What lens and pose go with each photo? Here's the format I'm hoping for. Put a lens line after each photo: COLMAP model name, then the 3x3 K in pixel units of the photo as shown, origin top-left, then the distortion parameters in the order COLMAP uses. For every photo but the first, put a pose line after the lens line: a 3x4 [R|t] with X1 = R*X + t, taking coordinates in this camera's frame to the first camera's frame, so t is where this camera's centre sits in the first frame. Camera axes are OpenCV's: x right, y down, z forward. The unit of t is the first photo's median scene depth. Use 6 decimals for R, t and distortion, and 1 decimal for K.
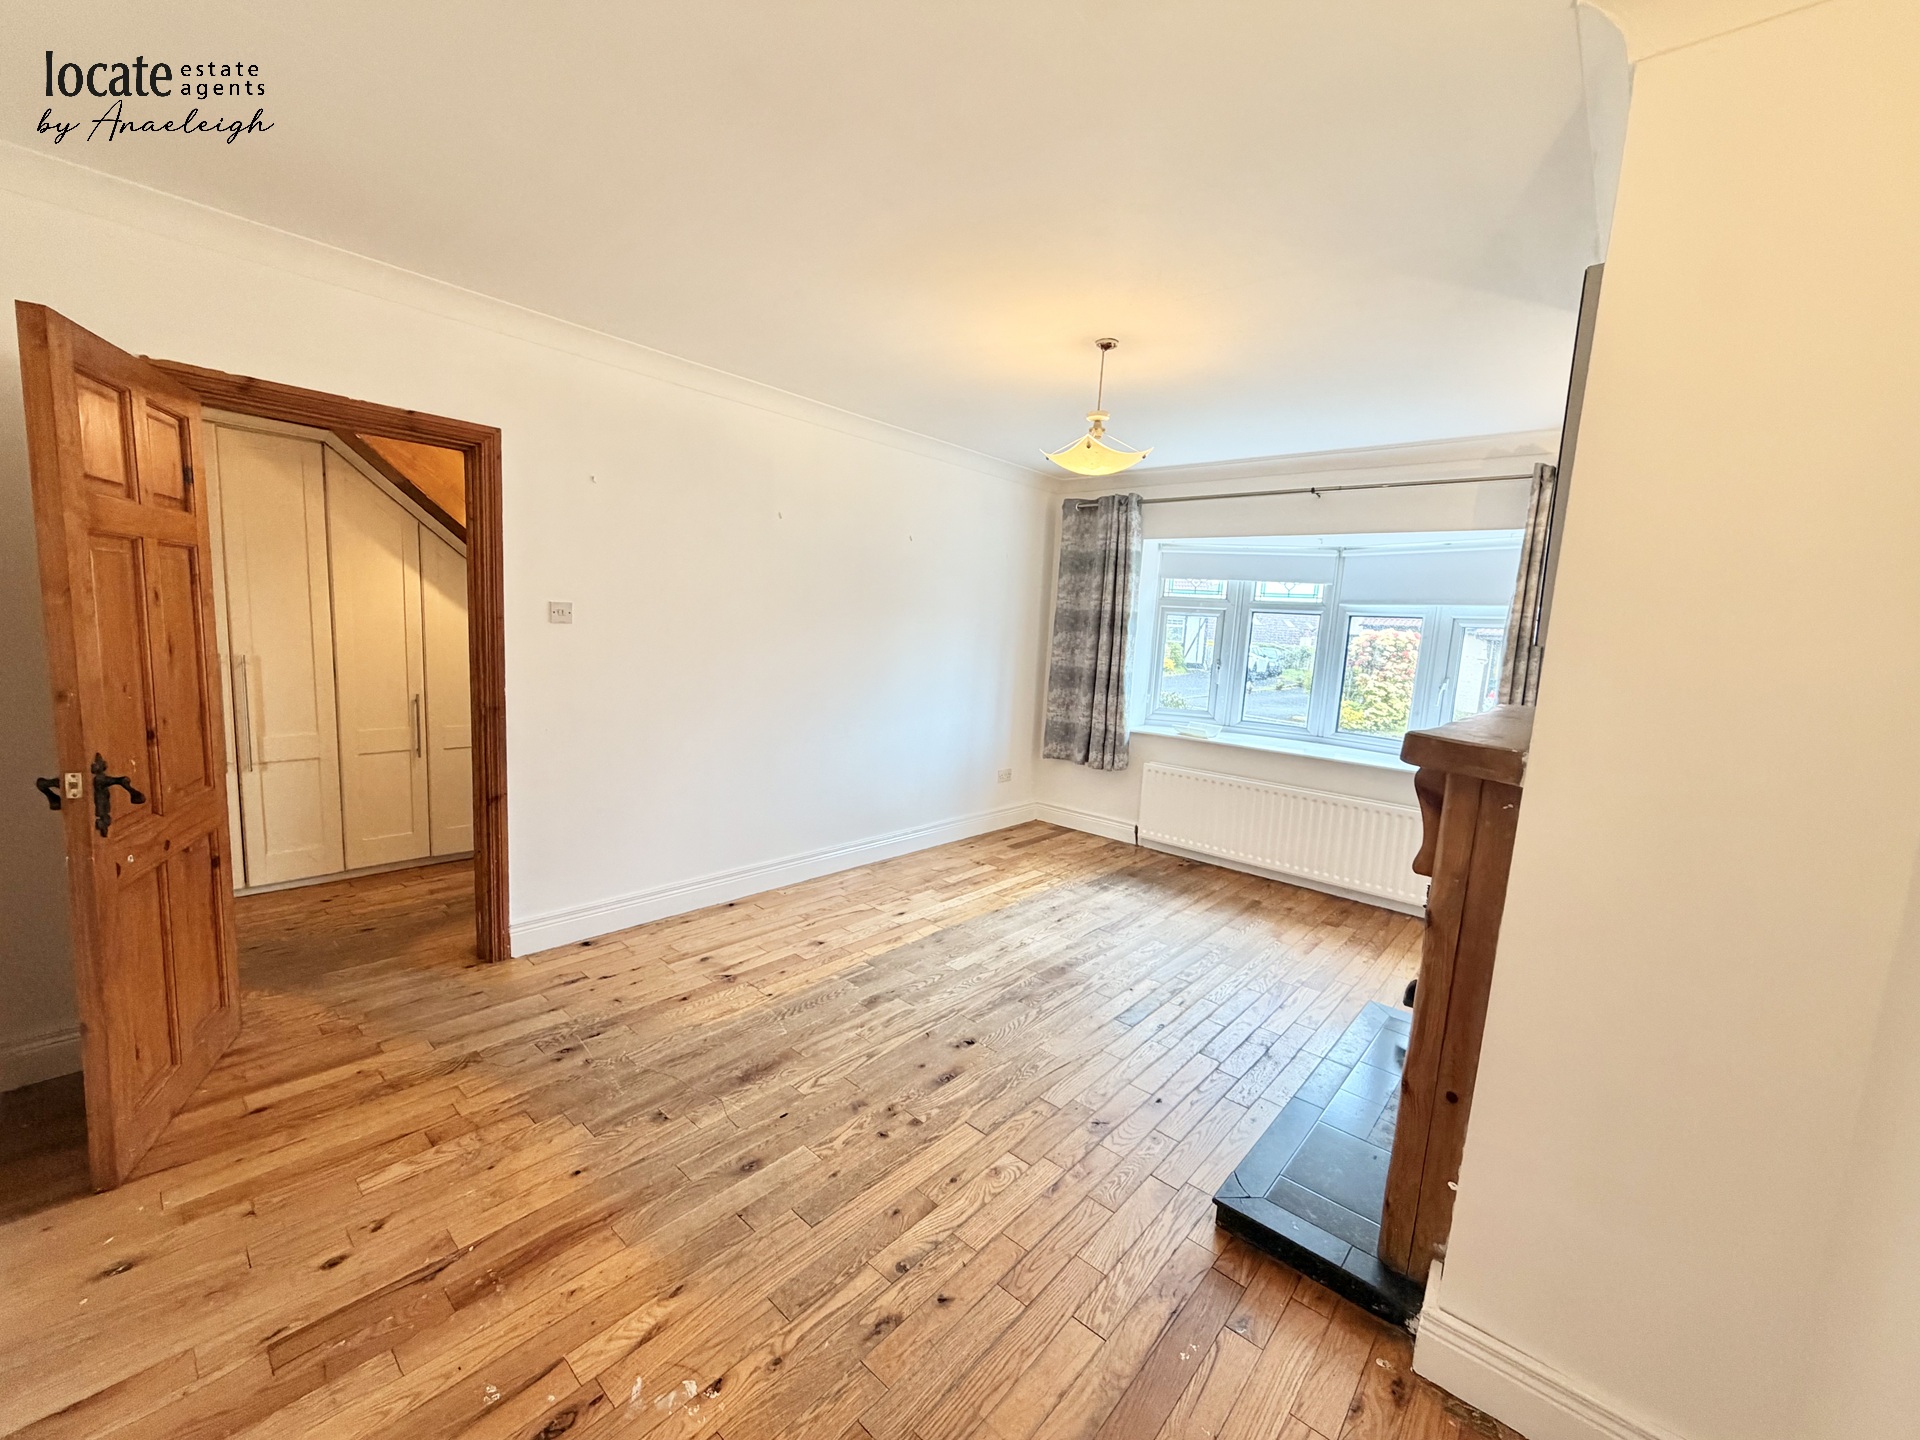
lens RADIAL K [[766.1, 0, 957.0], [0, 766.1, 726.8], [0, 0, 1]] dist [-0.000604, 0.000386]
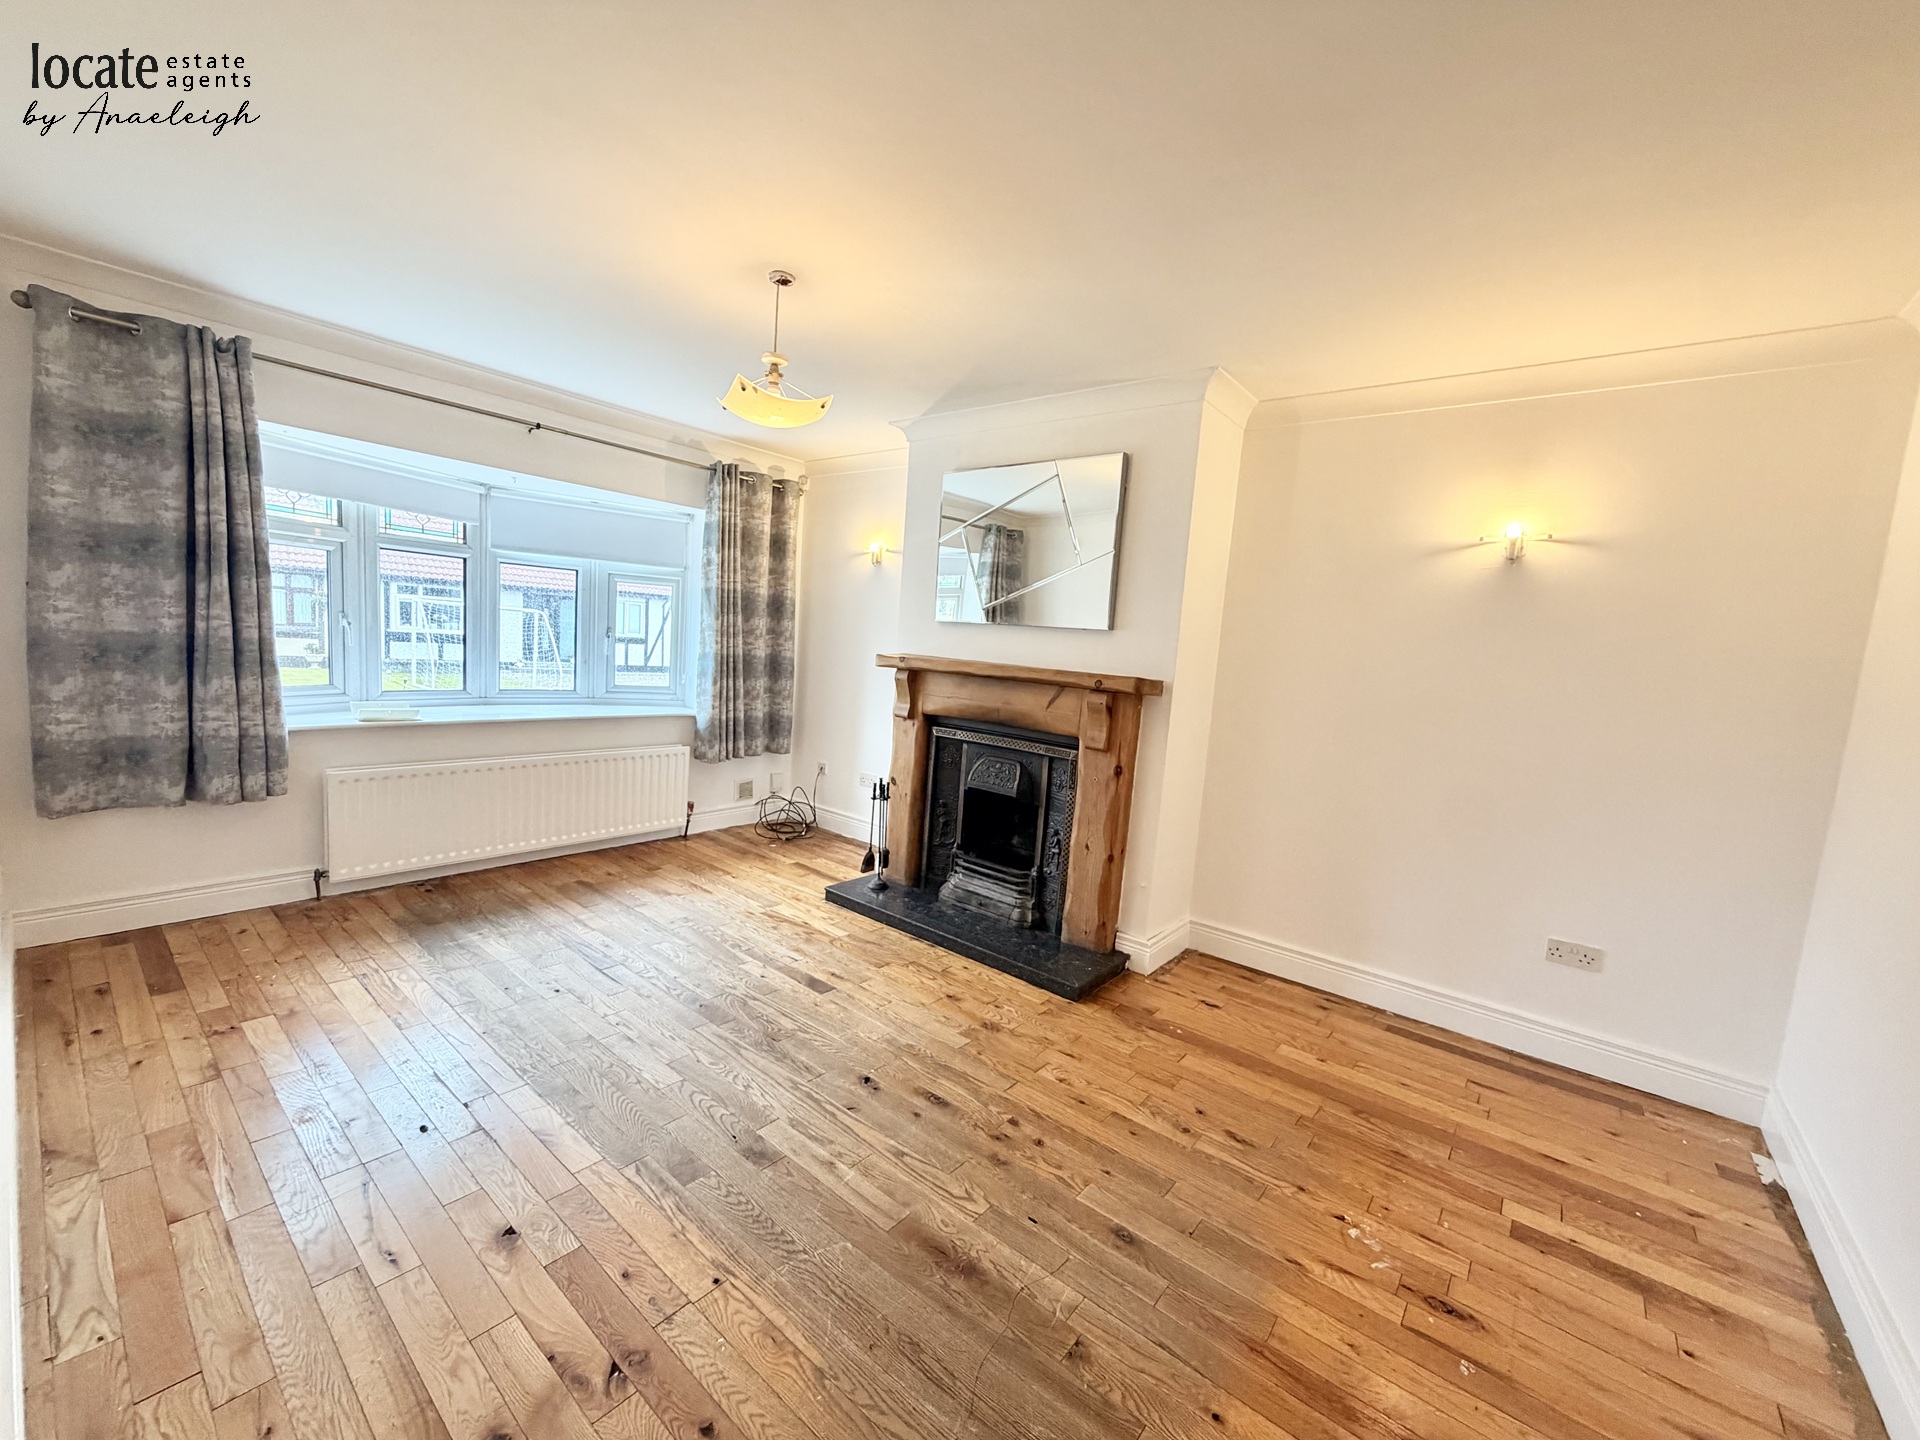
lens RADIAL K [[766.1, 0, 956.9], [0, 766.1, 714.1], [0, 0, 1]] dist [-0.000604, 0.000386]
pose [[-0.032078, -0.158375, 0.986858, -0.484927], [0.061904, 0.985156, 0.160114, -0.086767], [-0.997566, 0.066227, -0.021798, 0.539866]]
